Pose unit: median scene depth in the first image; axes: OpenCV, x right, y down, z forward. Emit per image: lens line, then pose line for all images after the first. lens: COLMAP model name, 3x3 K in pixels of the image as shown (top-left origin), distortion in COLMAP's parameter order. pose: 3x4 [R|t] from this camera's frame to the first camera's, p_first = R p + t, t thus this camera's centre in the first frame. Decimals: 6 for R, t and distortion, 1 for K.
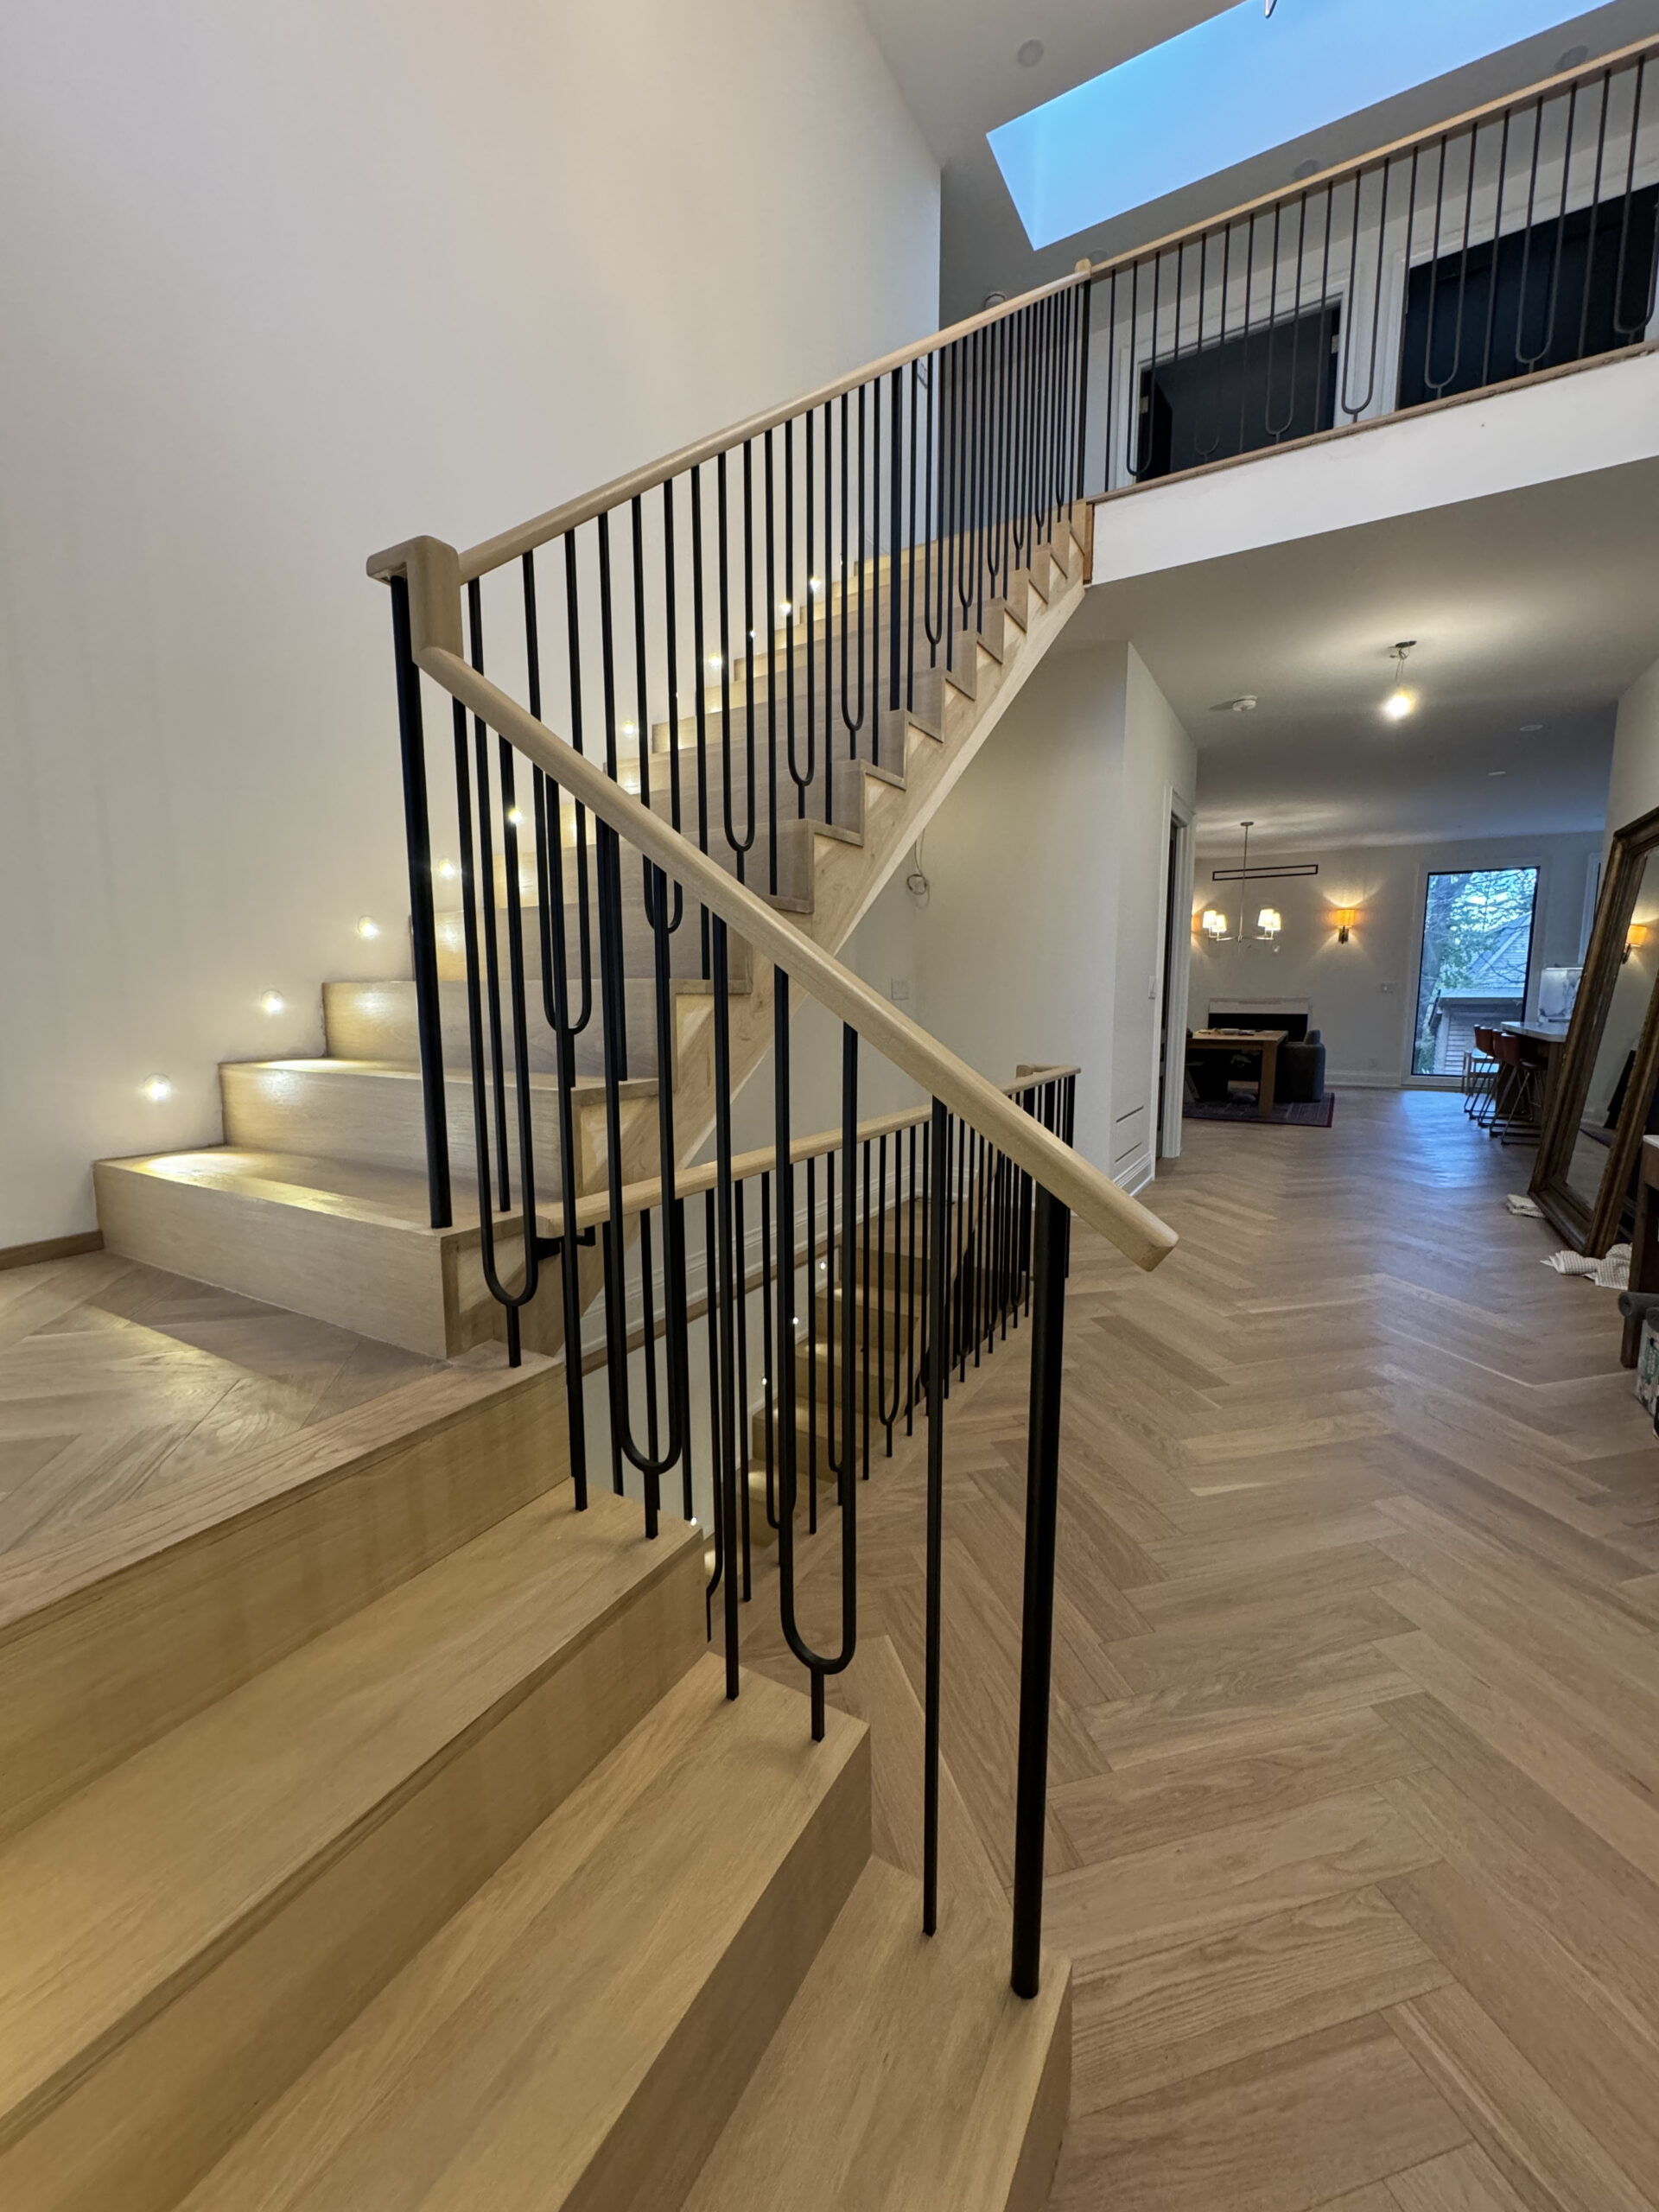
lens RADIAL K [[878.2, 0, 829.8], [0, 878.2, 1107.1], [0, 0, 1]] dist [-0.002999, 0.000771]
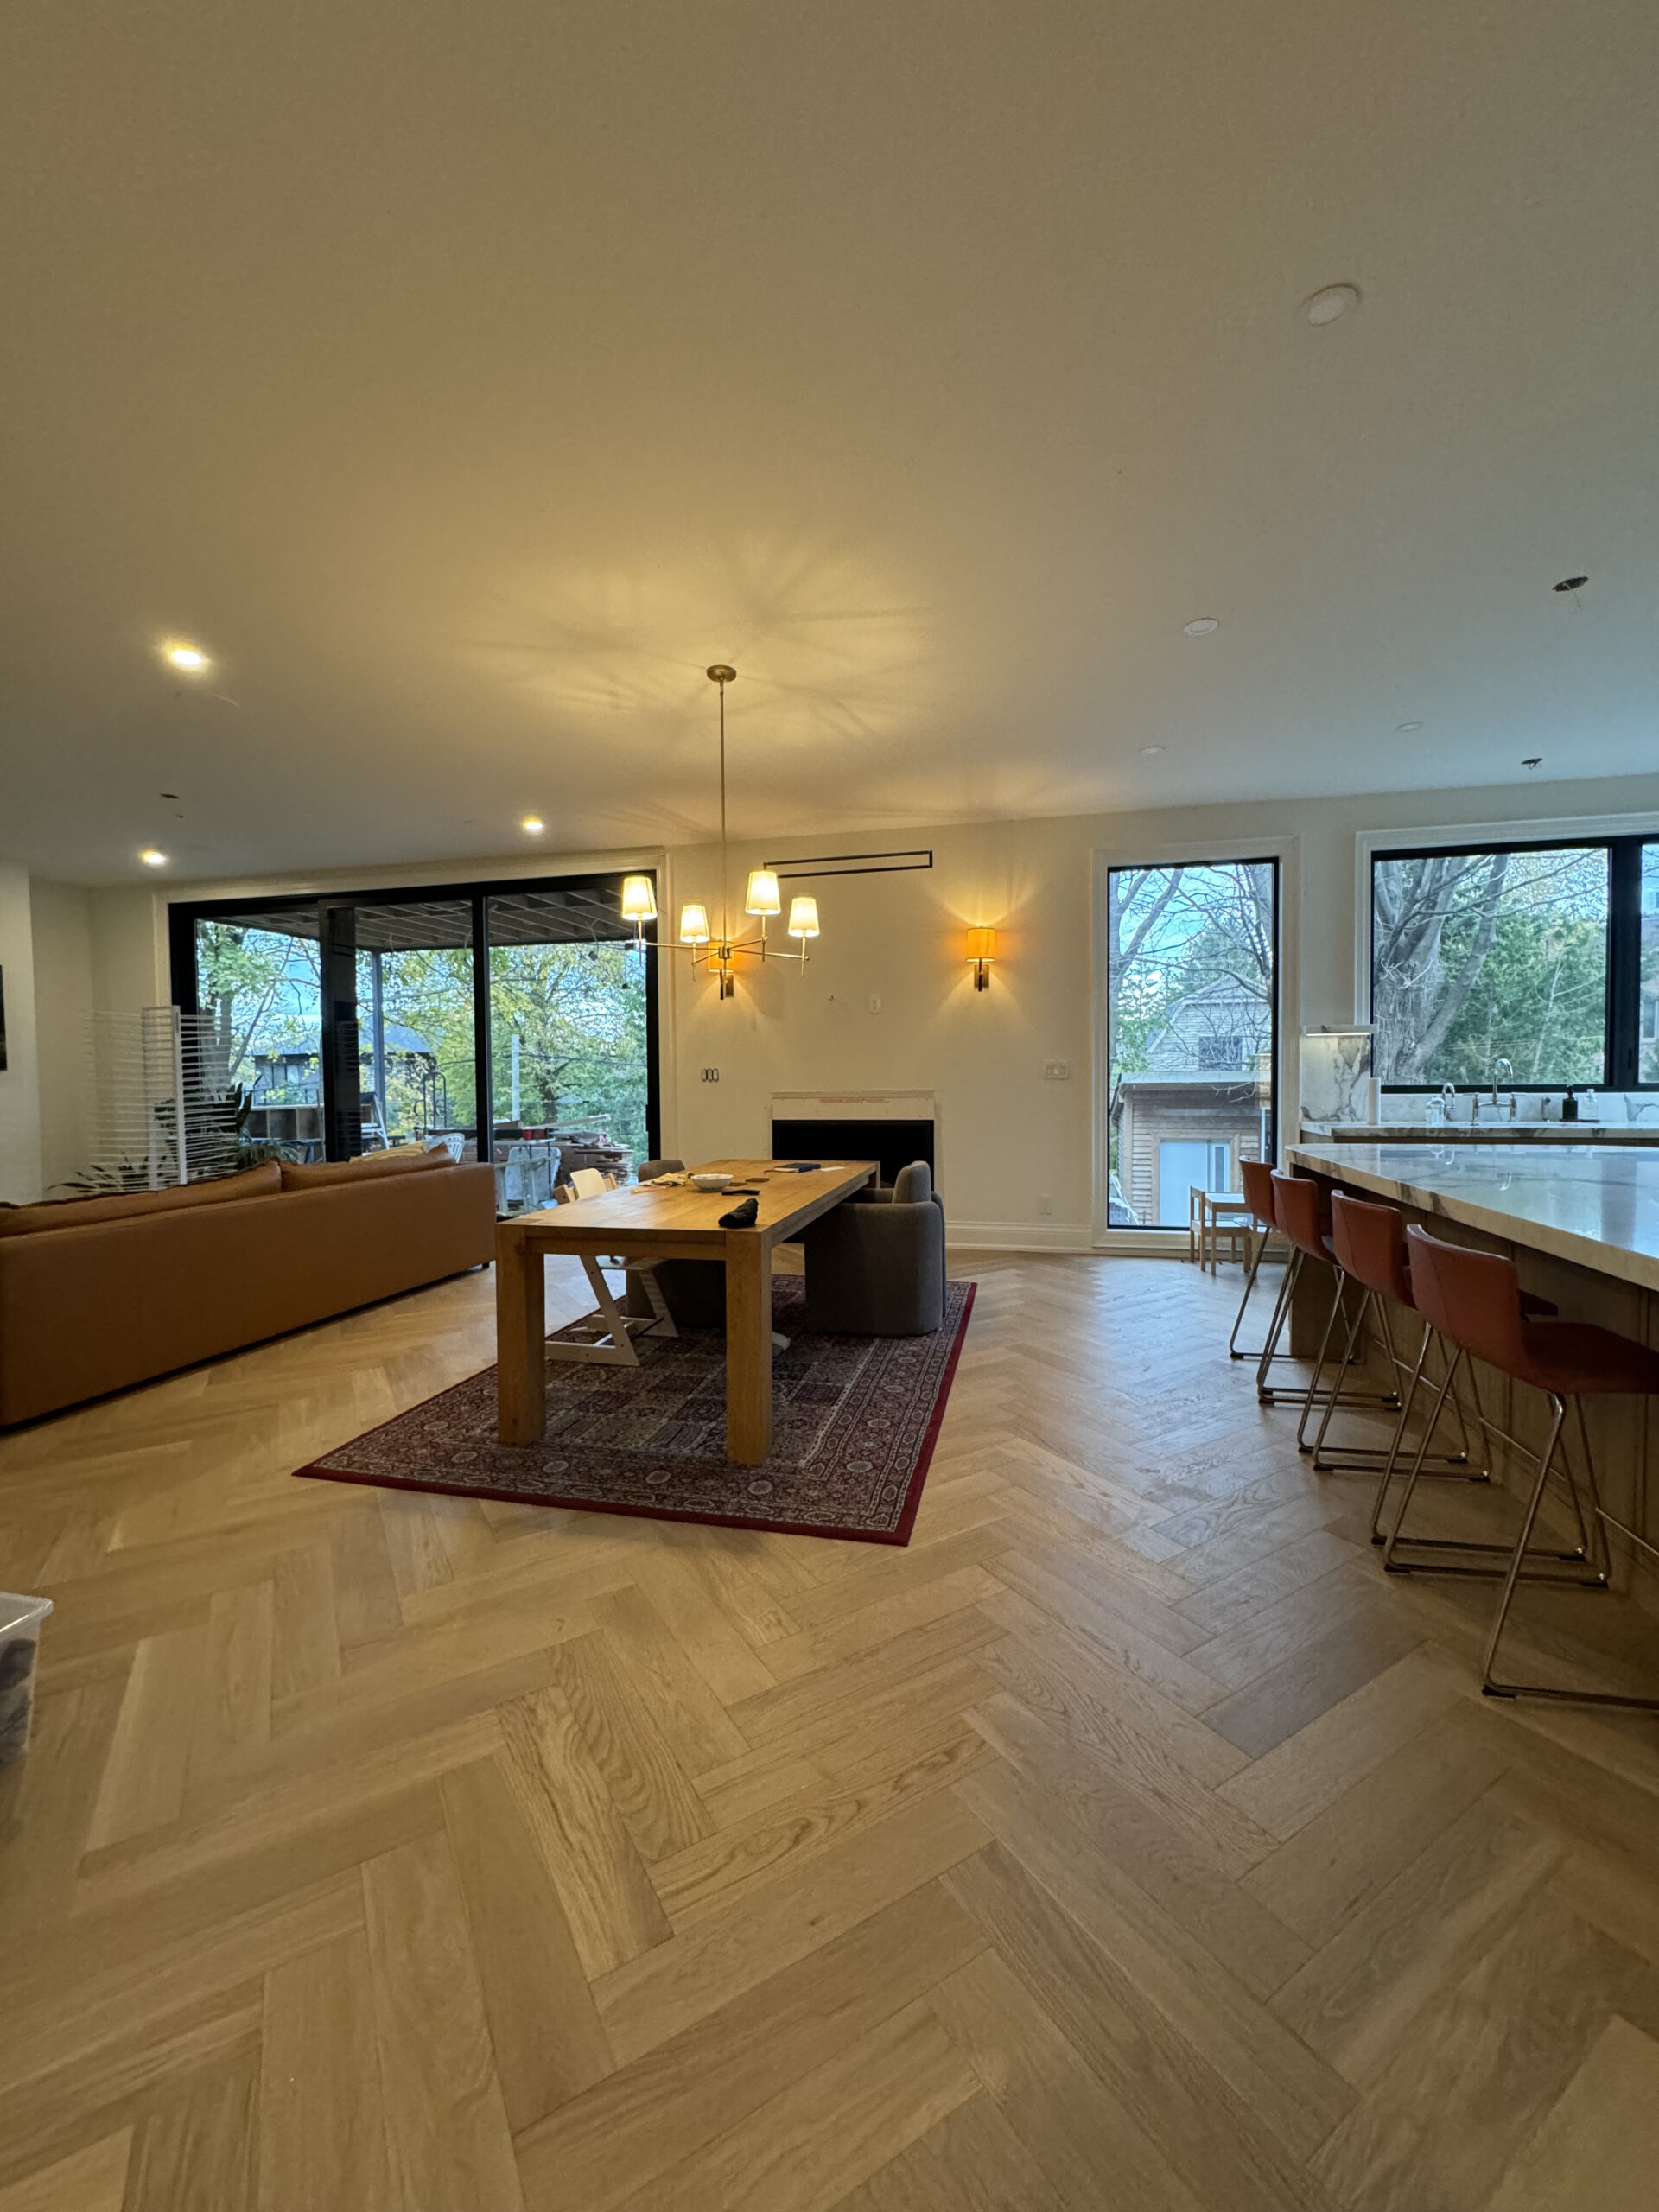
lens RADIAL K [[878.2, 0, 829.6], [0, 878.2, 1105.2], [0, 0, 1]] dist [-0.002999, 0.000771]
pose [[0.956306, -0.016443, 0.291906, 0.739590], [0.045565, 0.994599, -0.093250, -0.153765], [-0.288796, 0.102477, 0.951890, 1.138920]]
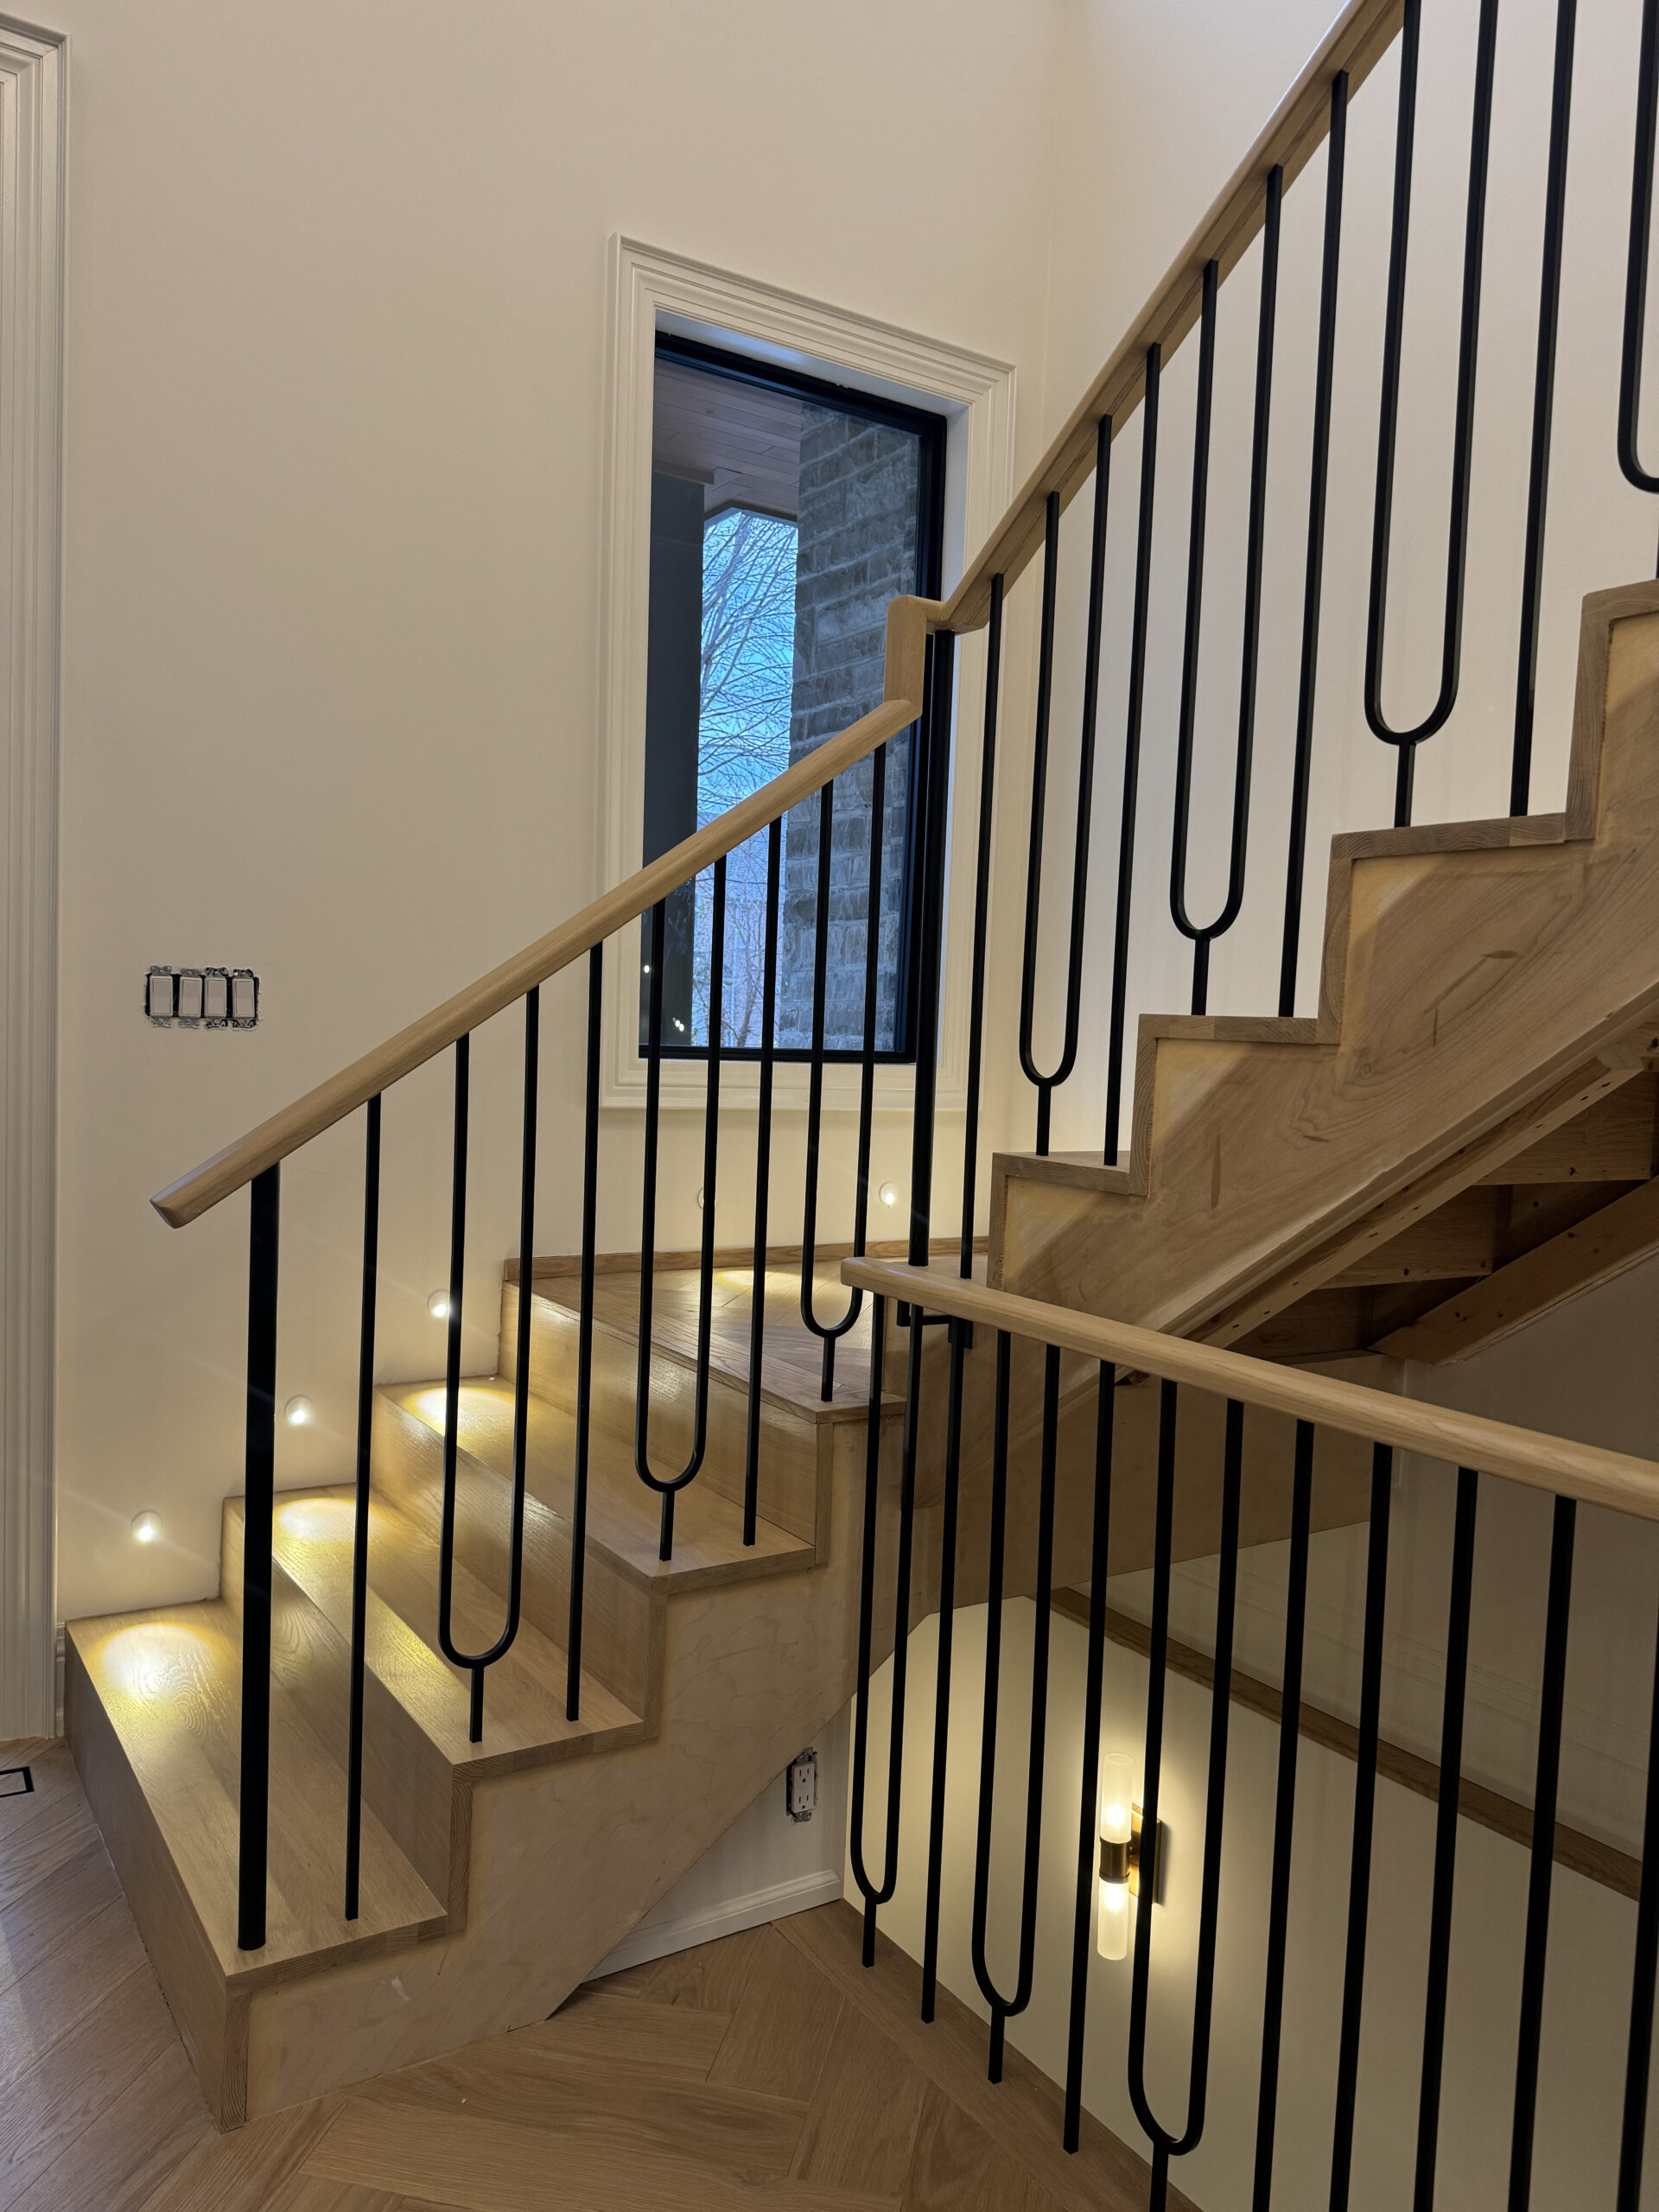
lens RADIAL K [[1547.6, 0, 820.9], [0, 1547.6, 1119.3], [0, 0, 1]] dist [0.068127, -0.028961]
pose [[-0.458781, 0.034086, -0.887895, 0.296422], [-0.158624, 0.980070, 0.119587, -0.054913], [0.874276, 0.195706, -0.444231, 0.426827]]
